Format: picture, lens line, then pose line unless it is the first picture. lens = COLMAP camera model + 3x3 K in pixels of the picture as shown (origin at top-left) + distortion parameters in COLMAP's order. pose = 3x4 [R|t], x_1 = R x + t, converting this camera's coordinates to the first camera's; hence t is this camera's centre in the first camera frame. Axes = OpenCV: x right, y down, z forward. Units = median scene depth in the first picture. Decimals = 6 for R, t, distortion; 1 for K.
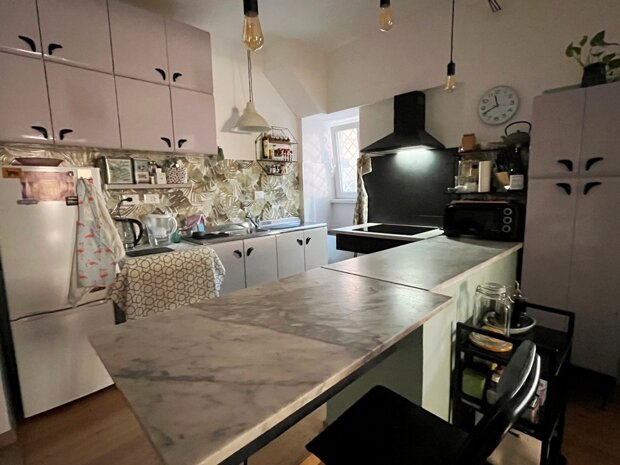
lens RADIAL K [[318.5, 0, 308.4], [0, 318.5, 230.5], [0, 0, 1]] dist [0.001609, -0.000263]
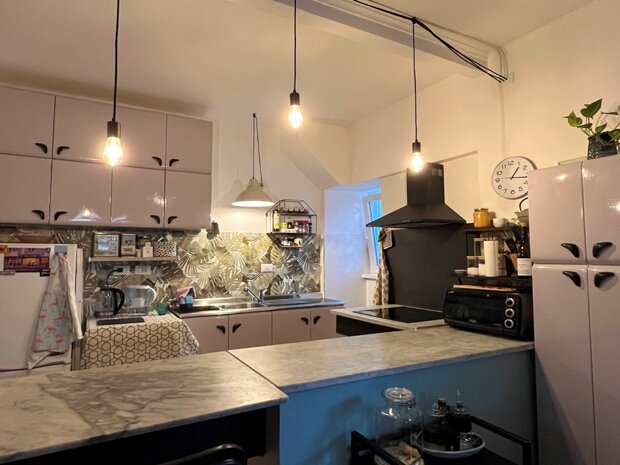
lens RADIAL K [[359.3, 0, 308.2], [0, 359.3, 233.4], [0, 0, 1]] dist [0.001676, -0.002011]
pose [[0.972056, 0.015498, -0.234239, 0.290701], [-0.060105, 0.980989, -0.184520, -0.028078], [0.226926, 0.193443, 0.954507, -0.038320]]
